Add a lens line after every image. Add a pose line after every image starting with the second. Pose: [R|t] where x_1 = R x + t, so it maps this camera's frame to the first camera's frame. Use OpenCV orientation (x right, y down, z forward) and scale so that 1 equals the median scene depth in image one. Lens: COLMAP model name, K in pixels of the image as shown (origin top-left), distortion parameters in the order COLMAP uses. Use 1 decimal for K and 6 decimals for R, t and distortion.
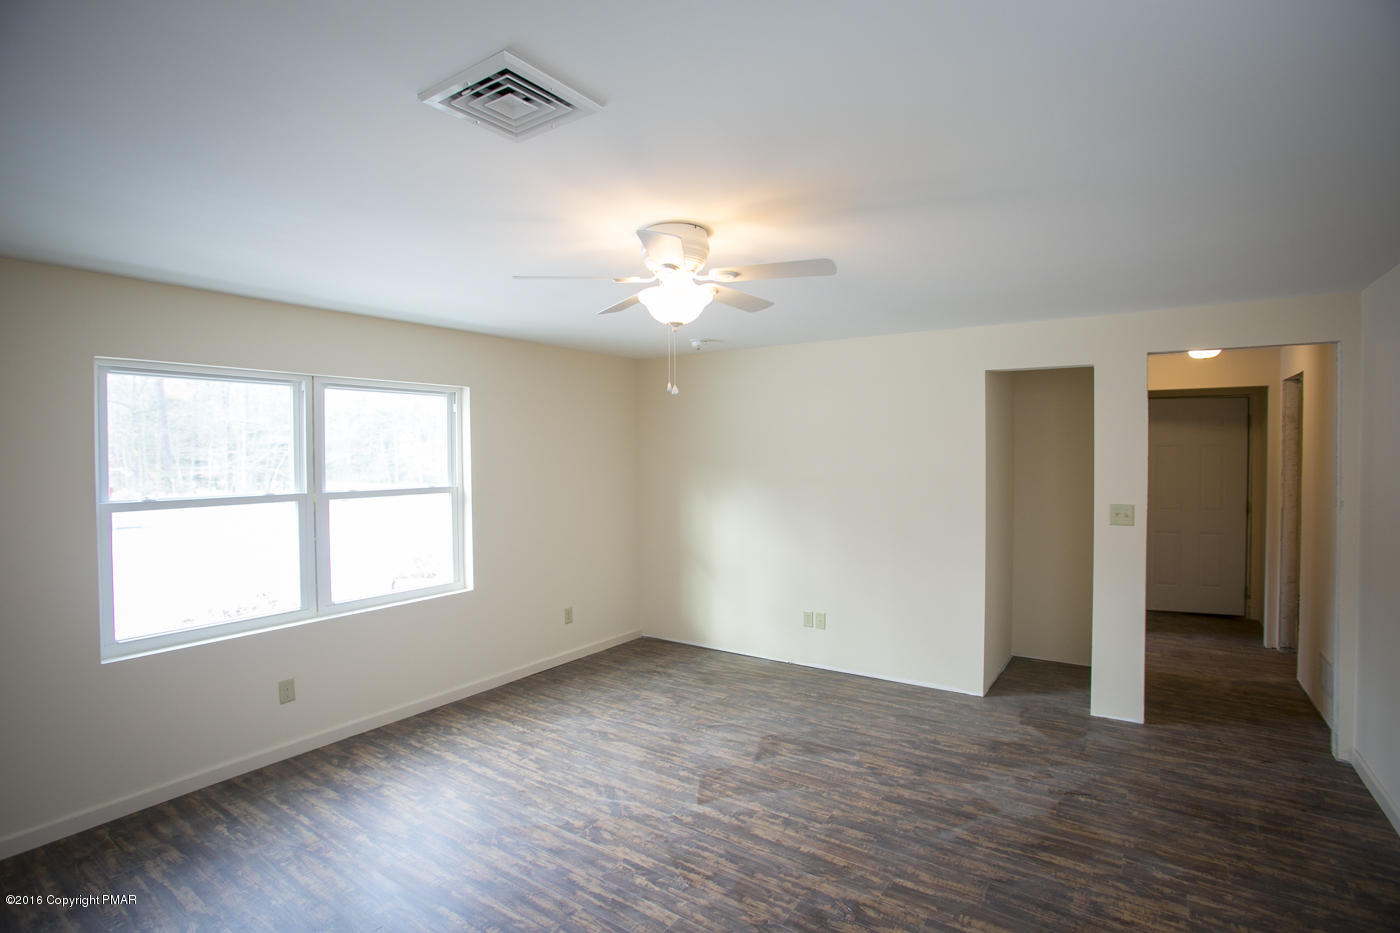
lens RADIAL K [[686.6, 0, 691.2], [0, 686.6, 469.3], [0, 0, 1]] dist [-0.086899, 0.045428]
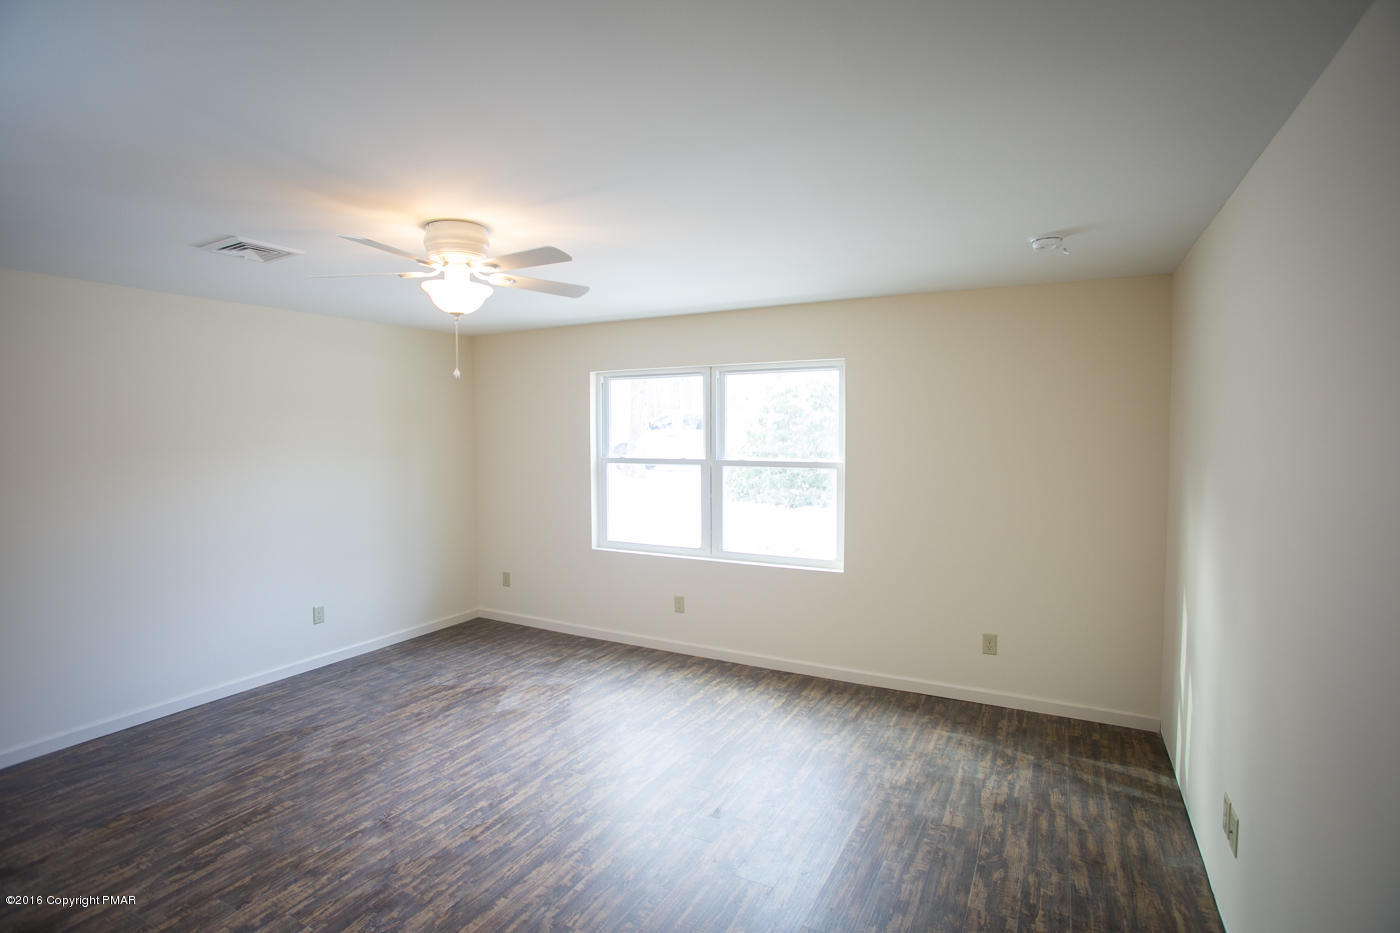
lens RADIAL K [[686.6, 0, 691.2], [0, 686.6, 469.3], [0, 0, 1]] dist [-0.086899, 0.045428]
pose [[0.103679, 0.062008, -0.992676, 0.739665], [-0.021340, 0.997964, 0.060109, -0.023931], [0.994382, 0.014951, 0.104791, 0.851087]]
